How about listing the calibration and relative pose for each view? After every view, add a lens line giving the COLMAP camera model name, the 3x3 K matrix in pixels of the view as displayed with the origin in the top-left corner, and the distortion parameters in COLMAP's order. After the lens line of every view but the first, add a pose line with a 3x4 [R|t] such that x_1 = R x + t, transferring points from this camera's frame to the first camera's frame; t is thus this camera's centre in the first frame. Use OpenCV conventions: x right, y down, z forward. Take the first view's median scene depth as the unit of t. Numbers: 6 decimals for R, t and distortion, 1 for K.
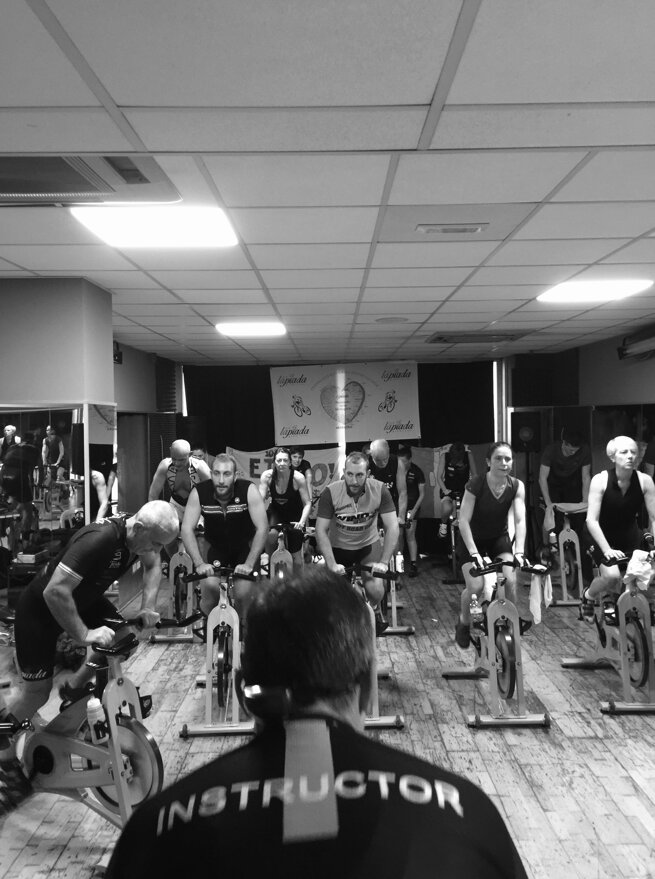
lens RADIAL K [[753.5, 0, 329.2], [0, 753.5, 434.6], [0, 0, 1]] dist [0.094720, -0.143617]
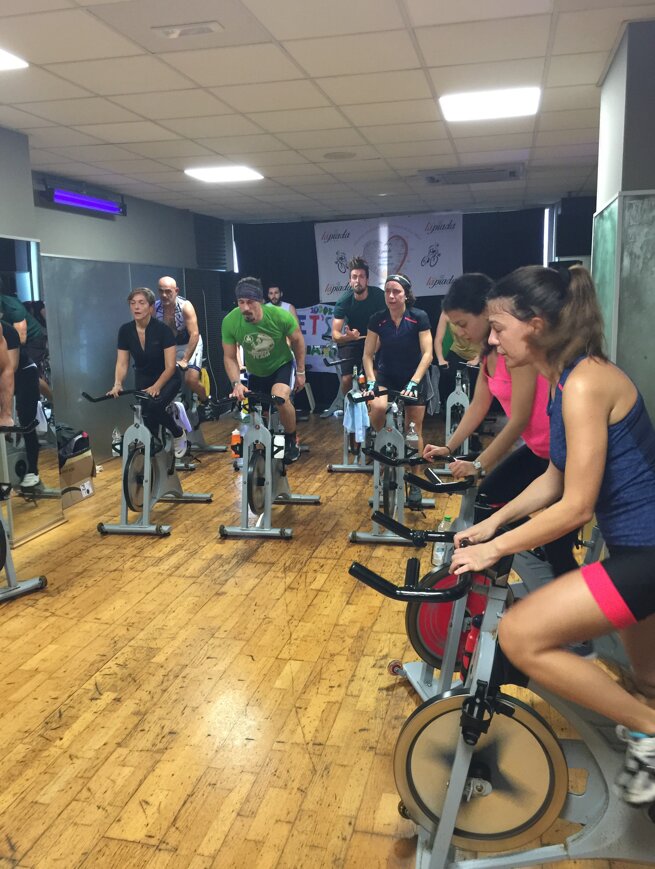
lens RADIAL K [[748.2, 0, 331.5], [0, 748.2, 427.9], [0, 0, 1]] dist [0.090294, -0.139234]
pose [[0.974409, 0.030072, -0.222760, 0.376965], [0.004011, 0.988527, 0.150994, 0.062785], [0.224745, -0.148023, 0.963109, 0.000043]]
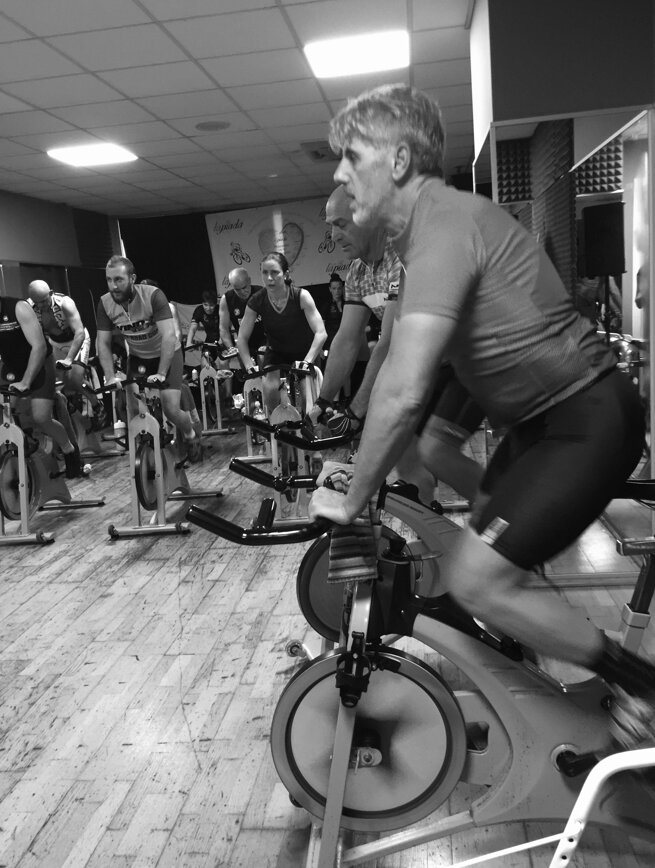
lens RADIAL K [[749.8, 0, 337.4], [0, 749.8, 433.1], [0, 0, 1]] dist [0.088327, -0.139558]
pose [[0.992065, -0.049003, -0.115786, 0.403648], [0.066416, 0.986195, 0.151687, 0.110795], [0.106754, -0.158173, 0.981624, 0.055307]]
